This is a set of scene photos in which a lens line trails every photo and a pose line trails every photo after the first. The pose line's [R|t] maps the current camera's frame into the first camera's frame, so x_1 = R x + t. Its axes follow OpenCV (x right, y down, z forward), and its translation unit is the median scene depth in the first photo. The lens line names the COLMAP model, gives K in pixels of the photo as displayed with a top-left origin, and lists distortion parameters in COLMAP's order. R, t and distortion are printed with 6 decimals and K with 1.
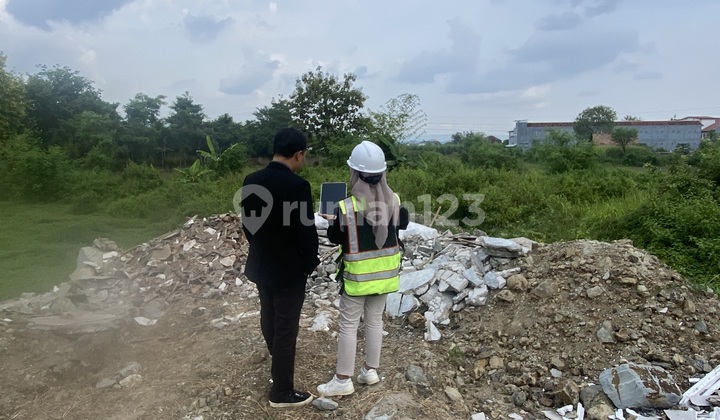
lens RADIAL K [[510.0, 0, 360.0], [0, 510.0, 210.0], [0, 0, 1]] dist [0.095134, -0.126622]
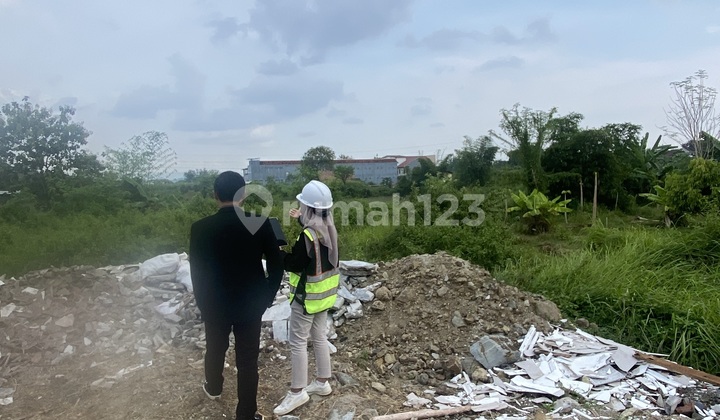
lens RADIAL K [[510.0, 0, 360.0], [0, 510.0, 210.0], [0, 0, 1]] dist [0.095134, -0.126622]
pose [[0.872493, -0.053803, 0.485655, -0.250807], [0.088567, 0.994869, -0.048897, -0.002561], [-0.480532, 0.085675, 0.872782, -0.043982]]
